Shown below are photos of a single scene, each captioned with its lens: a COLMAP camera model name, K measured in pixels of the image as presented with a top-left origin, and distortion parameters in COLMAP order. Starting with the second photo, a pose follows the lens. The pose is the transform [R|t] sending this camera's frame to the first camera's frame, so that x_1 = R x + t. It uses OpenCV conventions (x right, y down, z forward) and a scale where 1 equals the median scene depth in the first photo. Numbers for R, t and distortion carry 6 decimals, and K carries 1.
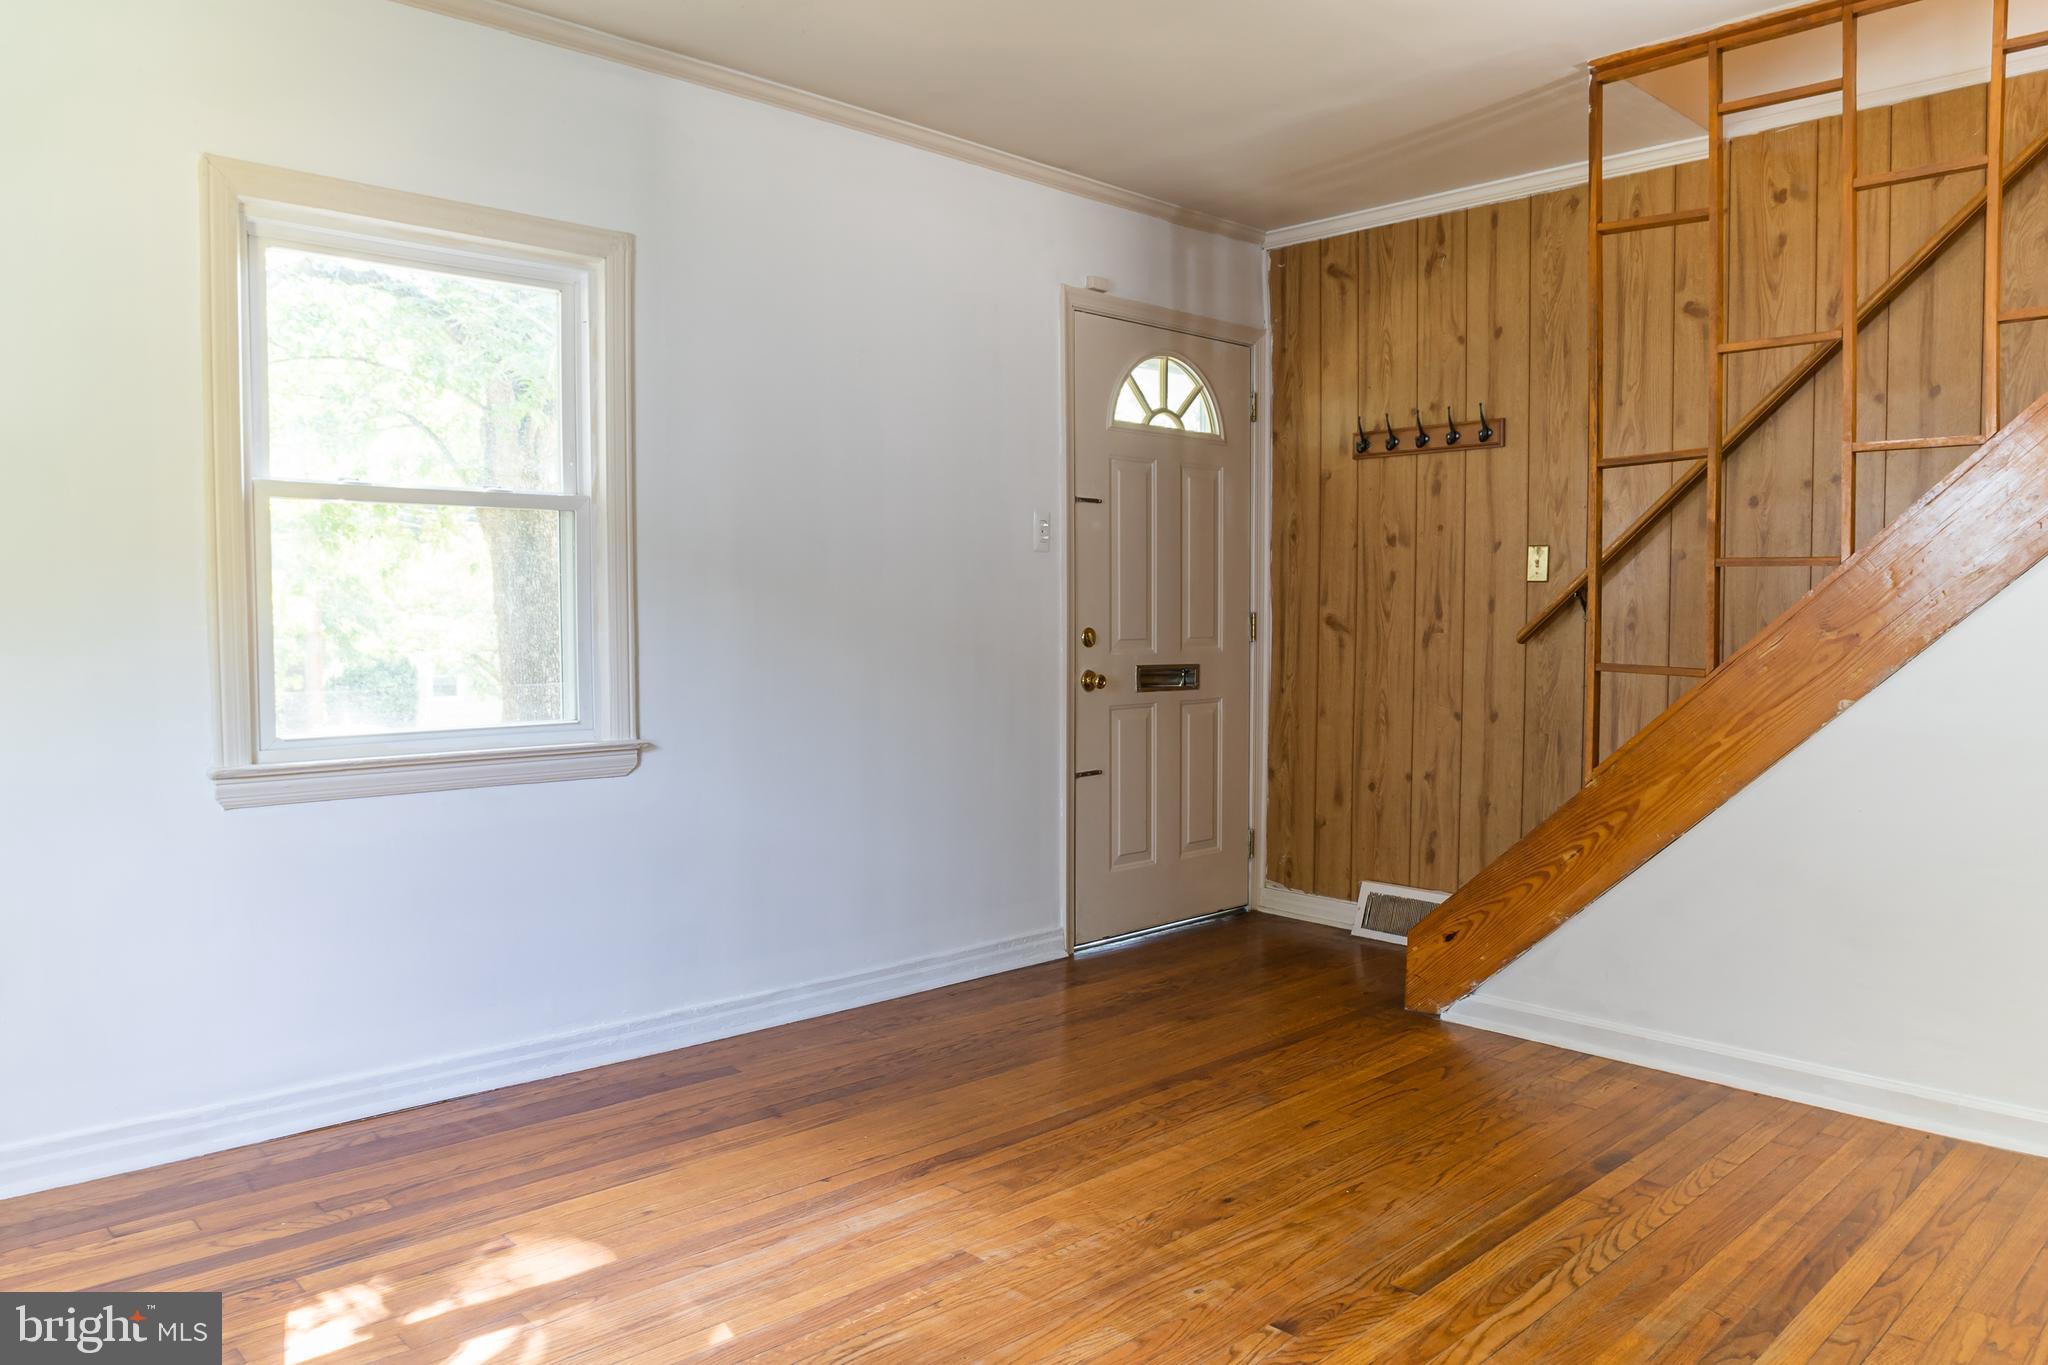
lens RADIAL K [[1423.0, 0, 1024.0], [0, 1423.0, 682.5], [0, 0, 1]] dist [-0.059655, 0.023279]
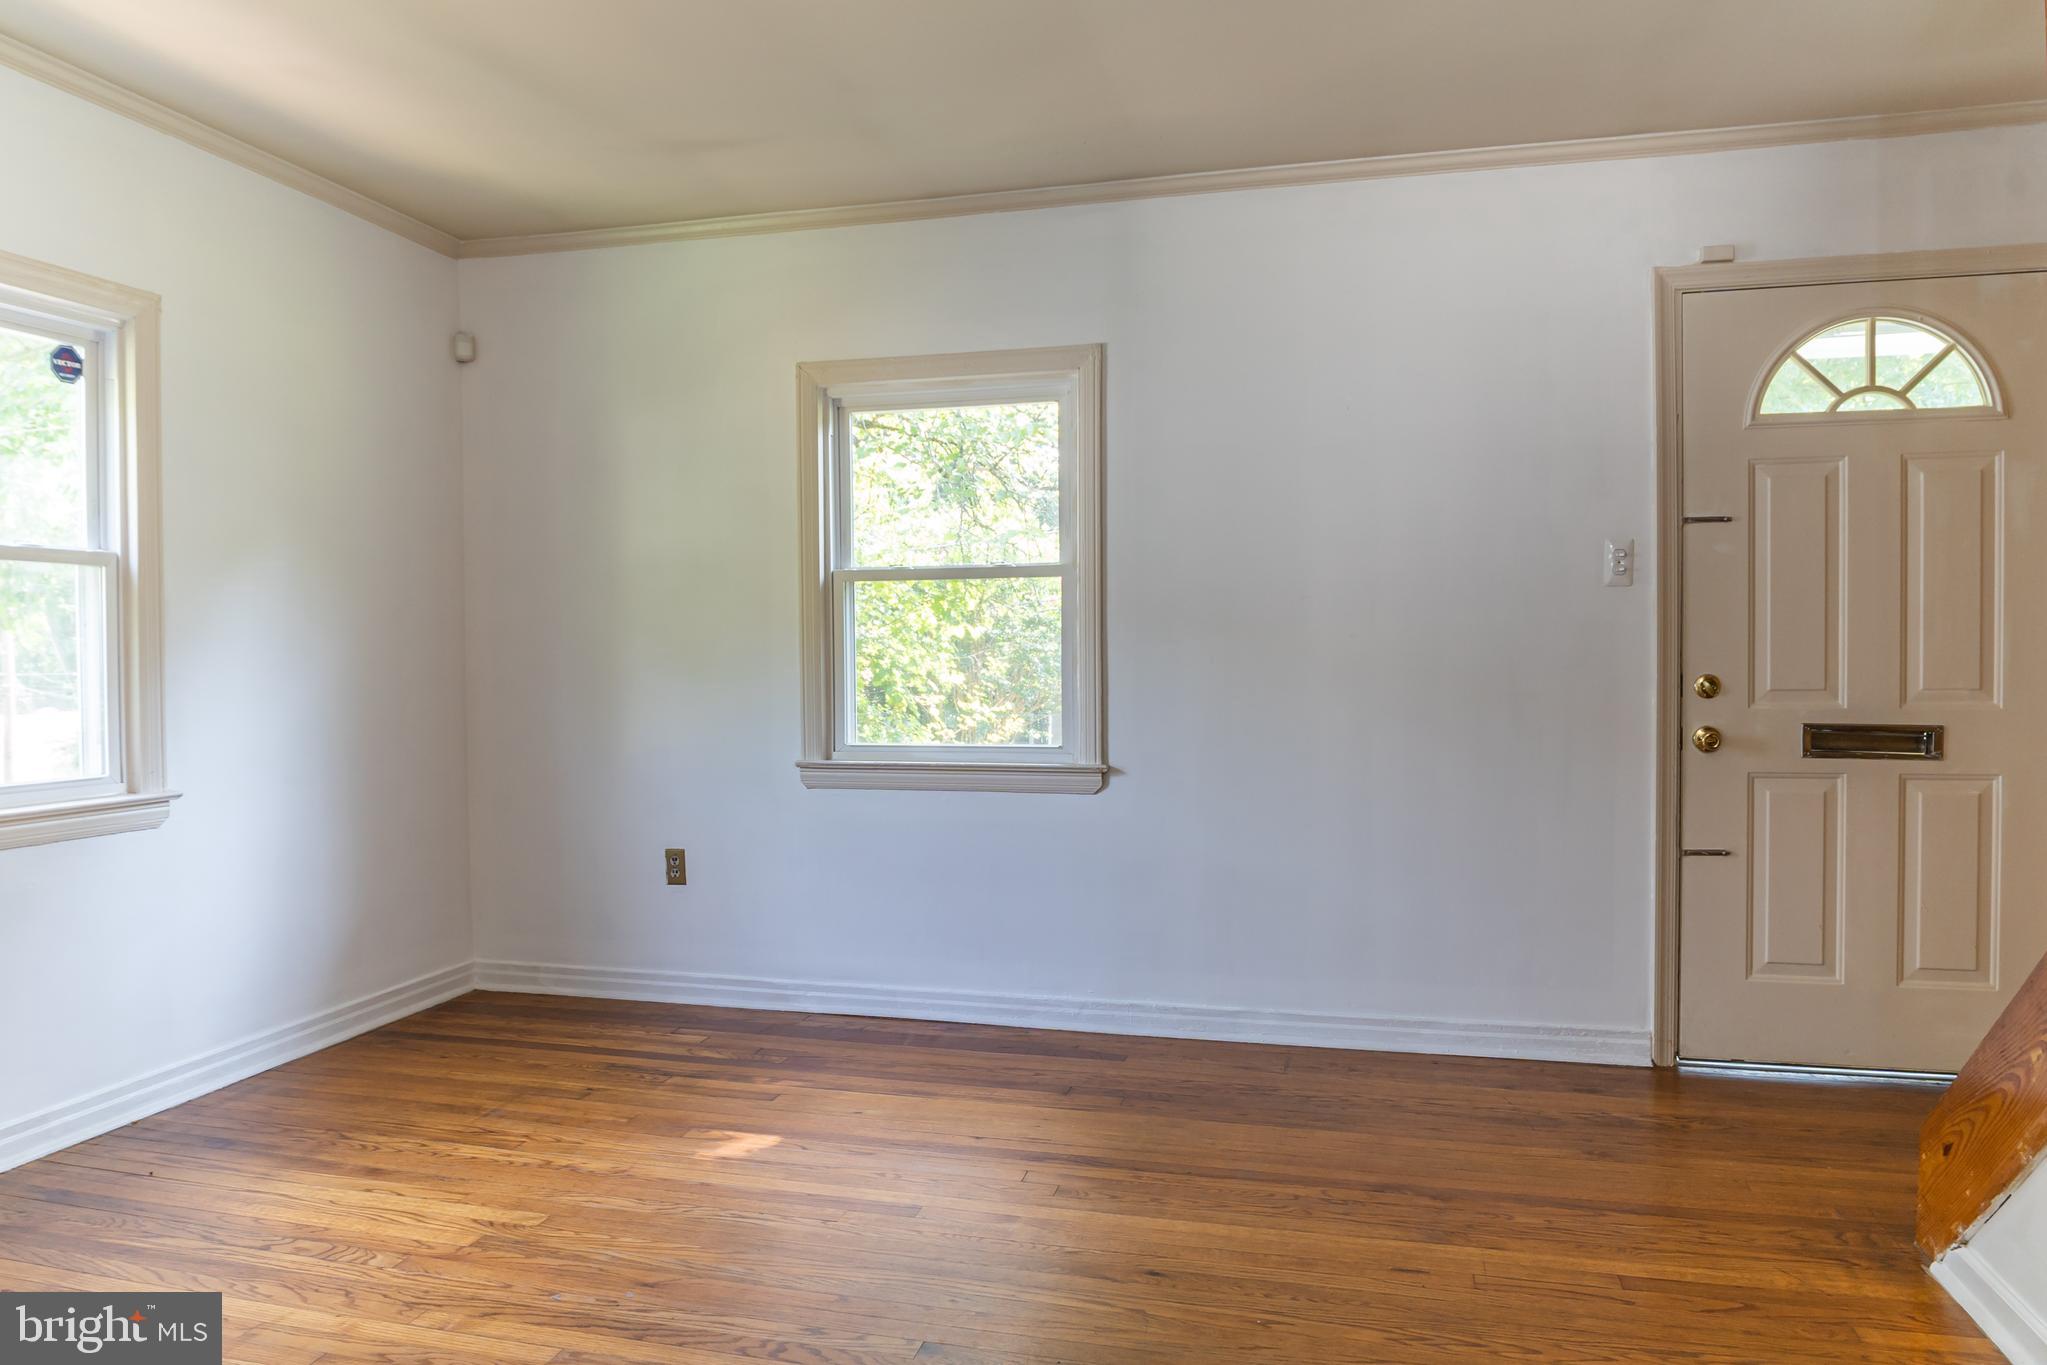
lens RADIAL K [[1413.3, 0, 1023.5], [0, 1413.3, 682.5], [0, 0, 1]] dist [-0.003729, -0.001282]
pose [[0.524891, 0.015031, -0.851036, 0.607835], [-0.036073, 0.999339, -0.004598, -0.018149], [0.850404, 0.033113, 0.525086, 0.271709]]
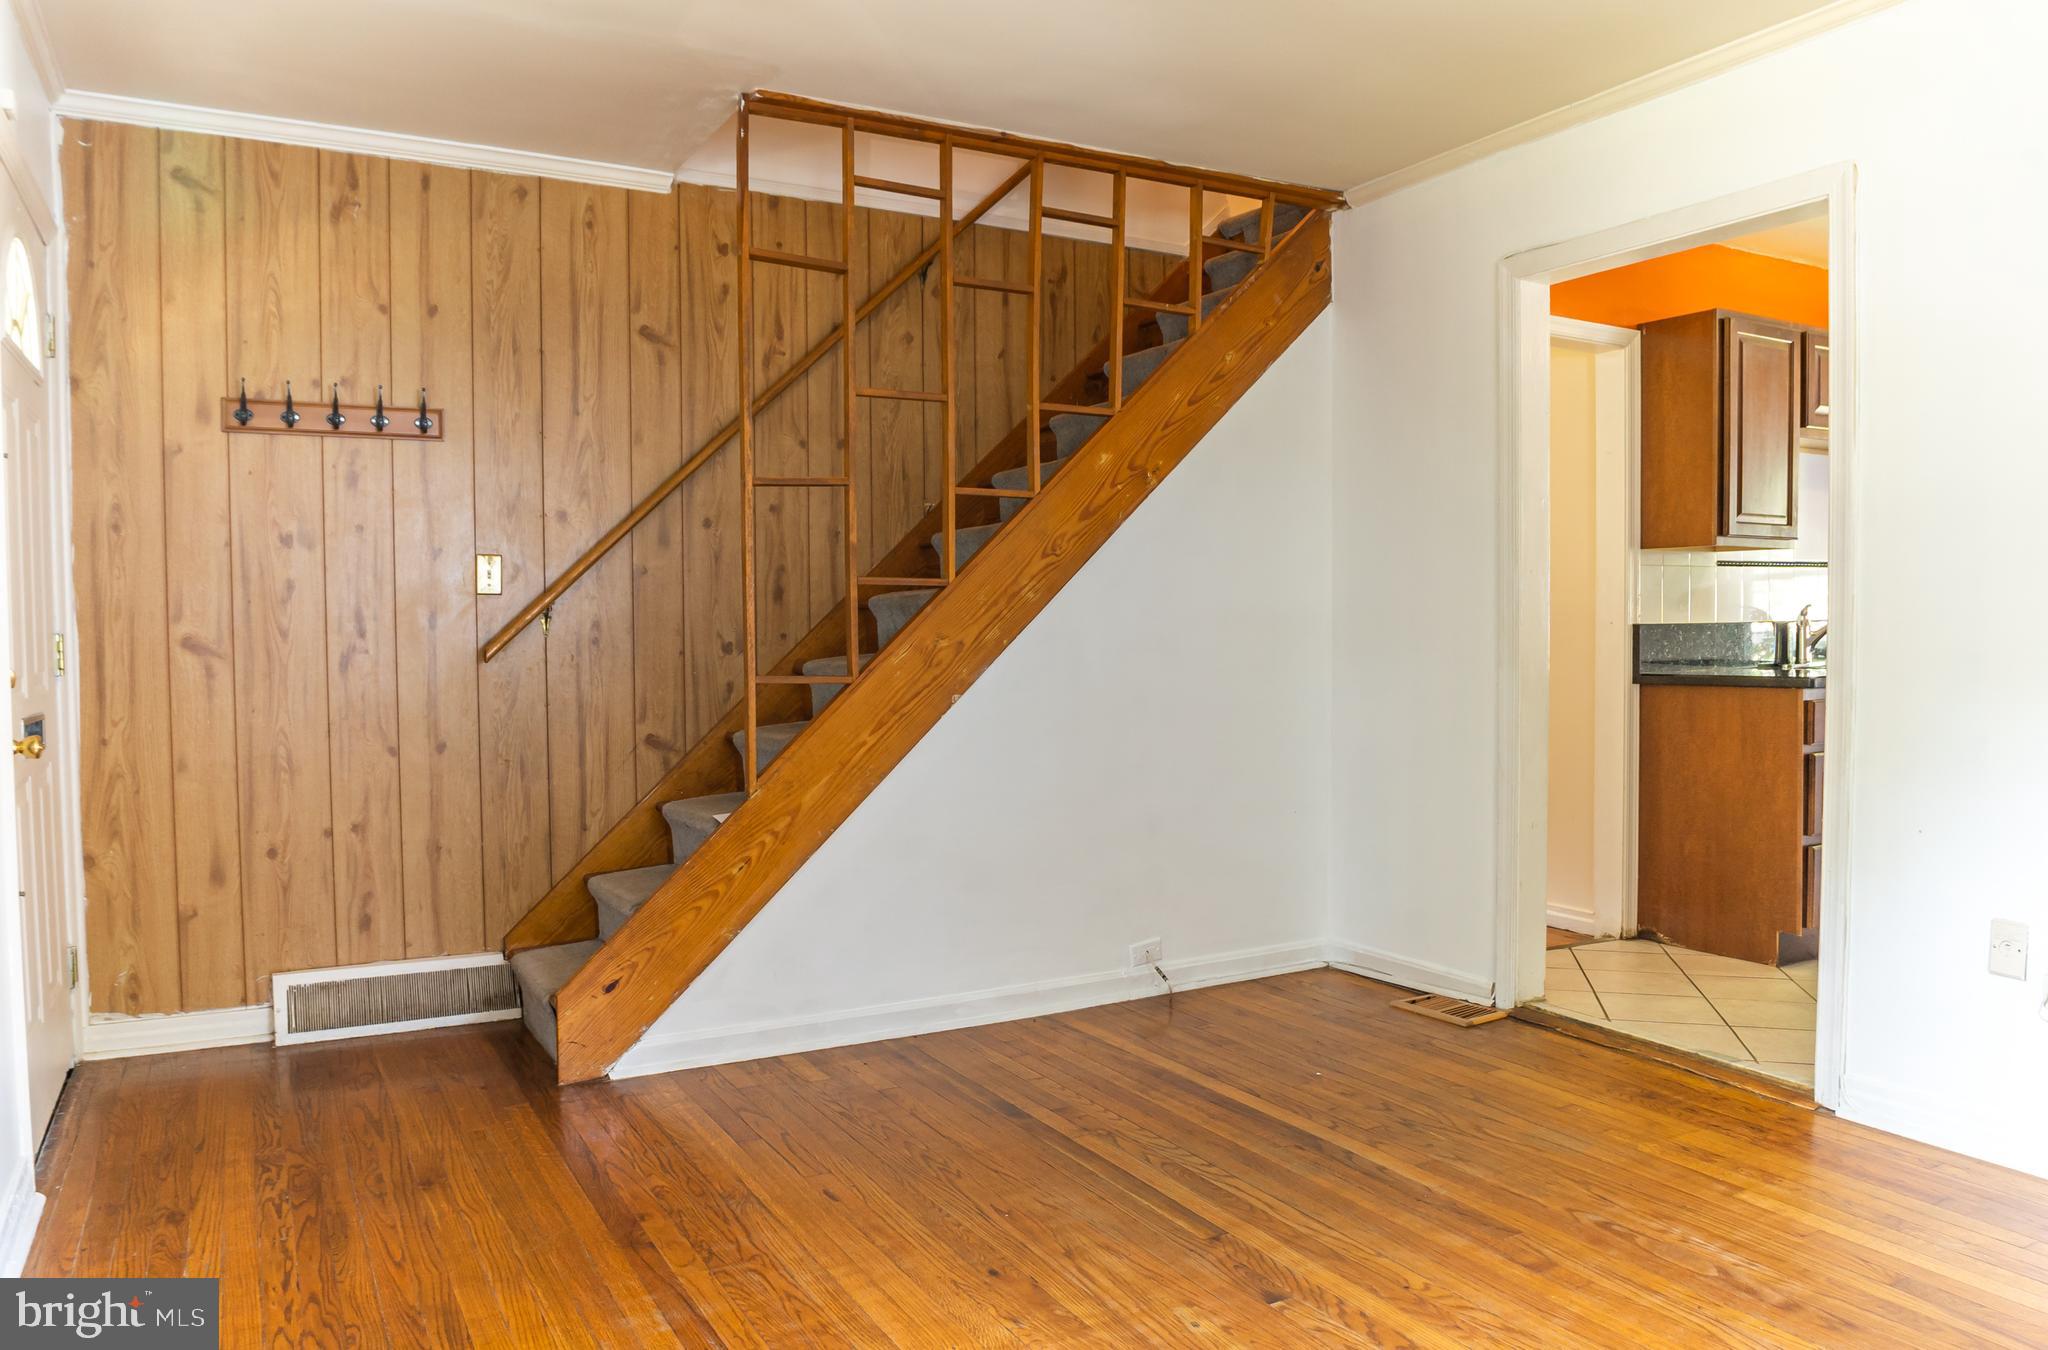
lens RADIAL K [[1409.4, 0, 1024.0], [0, 1409.4, 675.0], [0, 0, 1]] dist [-0.061922, 0.006792]
pose [[0.252740, -0.040569, 0.966683, -0.471440], [0.055099, 0.998103, 0.027482, -0.028139], [-0.965964, 0.046317, 0.254496, 0.490147]]
